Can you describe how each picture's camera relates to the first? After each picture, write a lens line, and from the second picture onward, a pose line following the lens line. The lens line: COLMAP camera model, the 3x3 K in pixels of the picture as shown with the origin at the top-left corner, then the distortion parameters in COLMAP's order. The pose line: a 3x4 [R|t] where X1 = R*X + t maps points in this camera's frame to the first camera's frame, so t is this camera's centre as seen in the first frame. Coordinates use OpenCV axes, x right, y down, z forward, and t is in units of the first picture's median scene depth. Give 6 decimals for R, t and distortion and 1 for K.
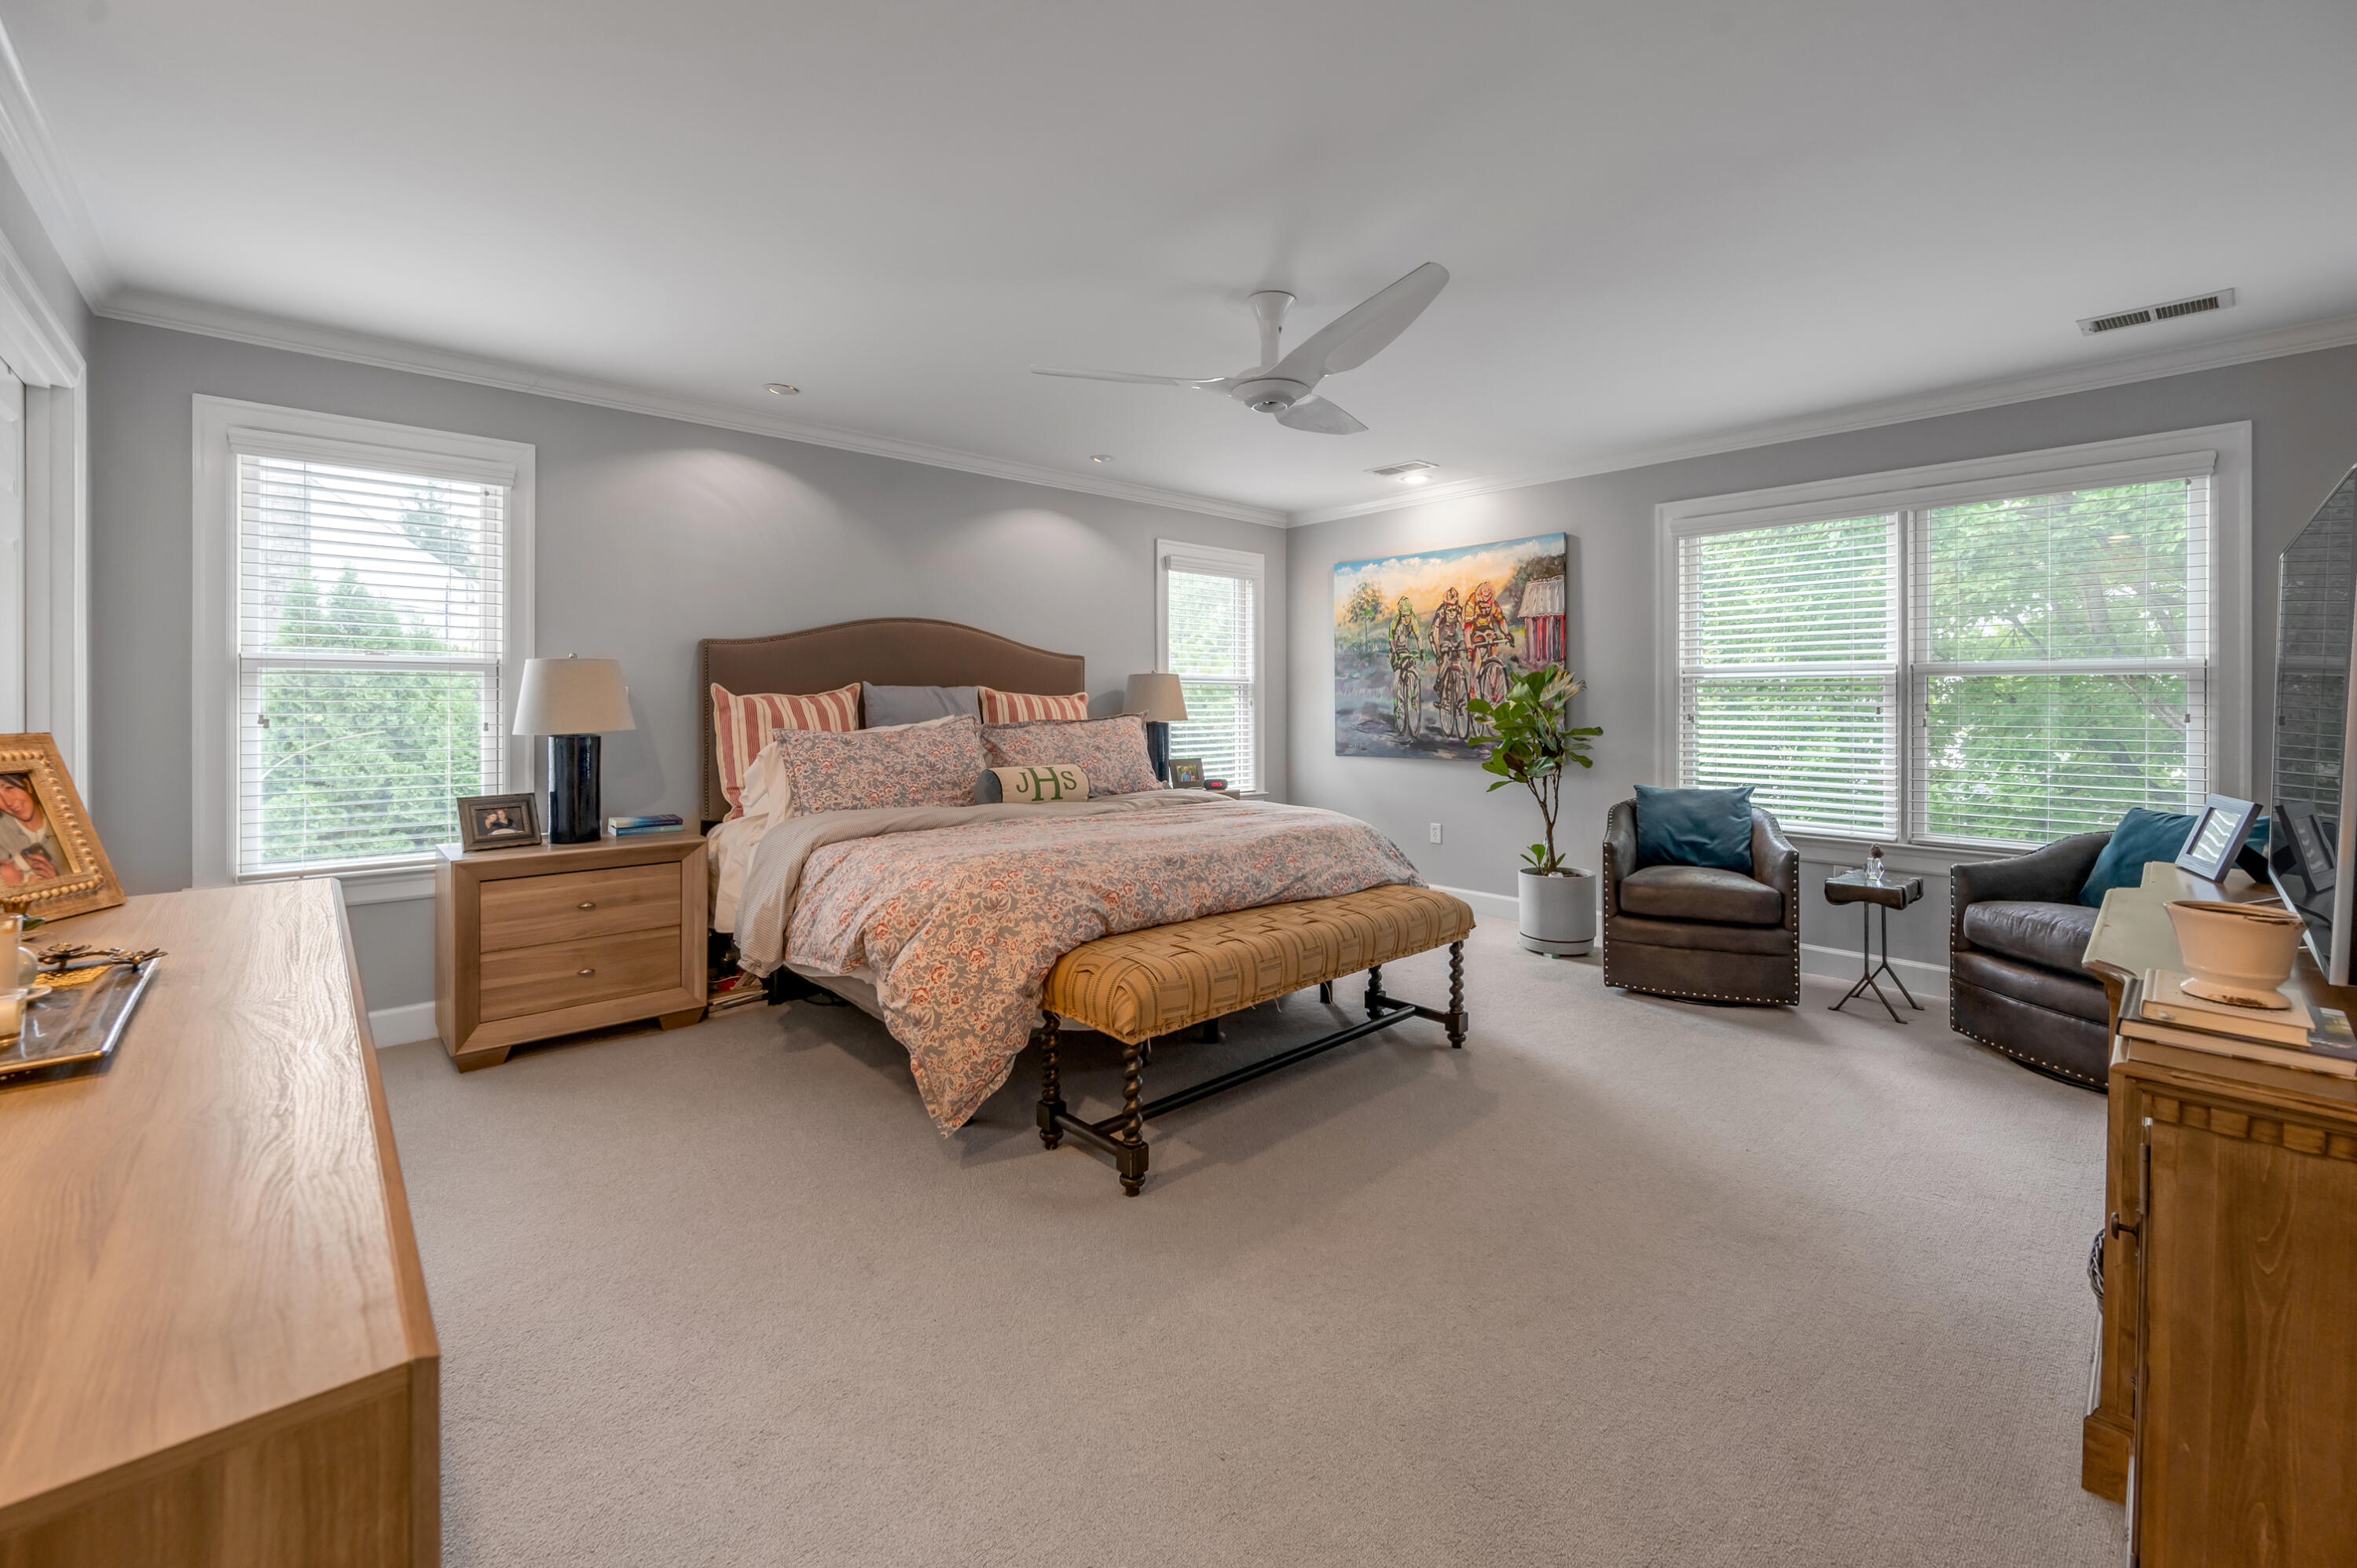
lens RADIAL K [[993.7, 0, 1190.8], [0, 993.7, 738.7], [0, 0, 1]] dist [-0.001907, 0.000053]
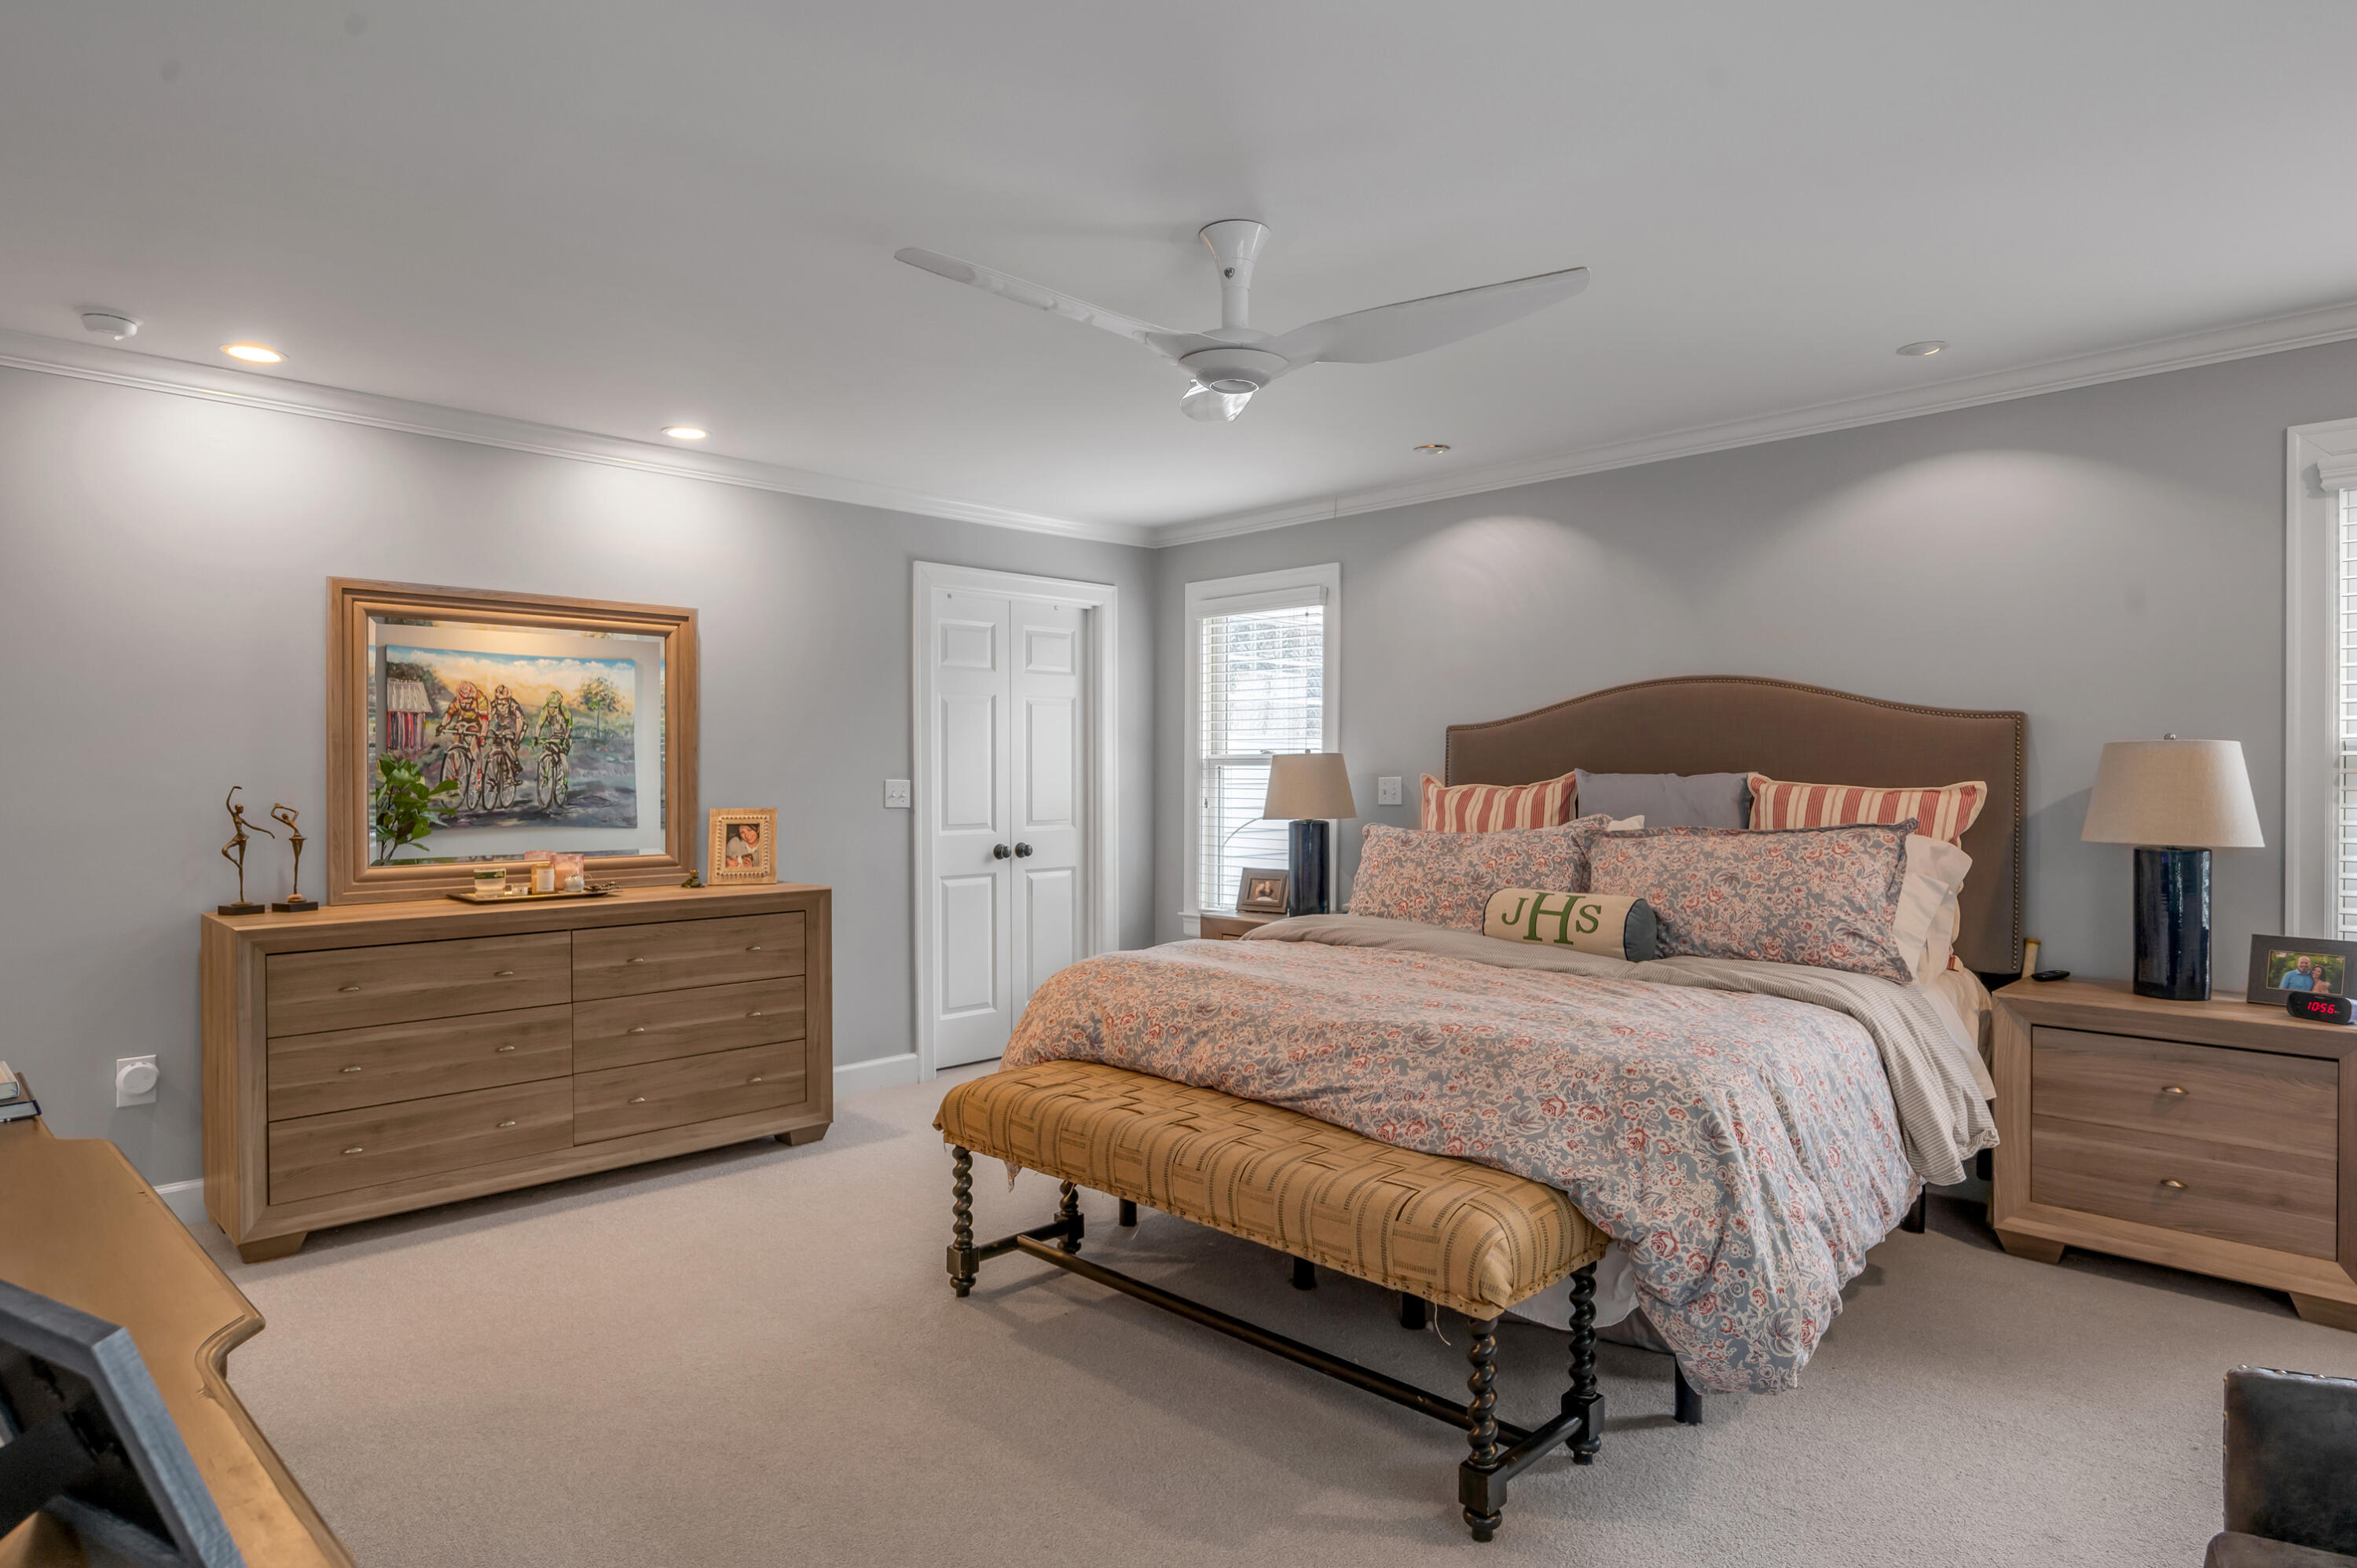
lens RADIAL K [[1394.9, 0, 1178.5], [0, 1394.9, 784.0], [0, 0, 1]] dist [-0.047349, -0.000625]
pose [[-0.000560, 0.009952, -0.999950, 0.920567], [-0.034939, 0.999340, 0.009965, -0.054452], [0.999389, 0.034943, -0.000212, 0.829987]]
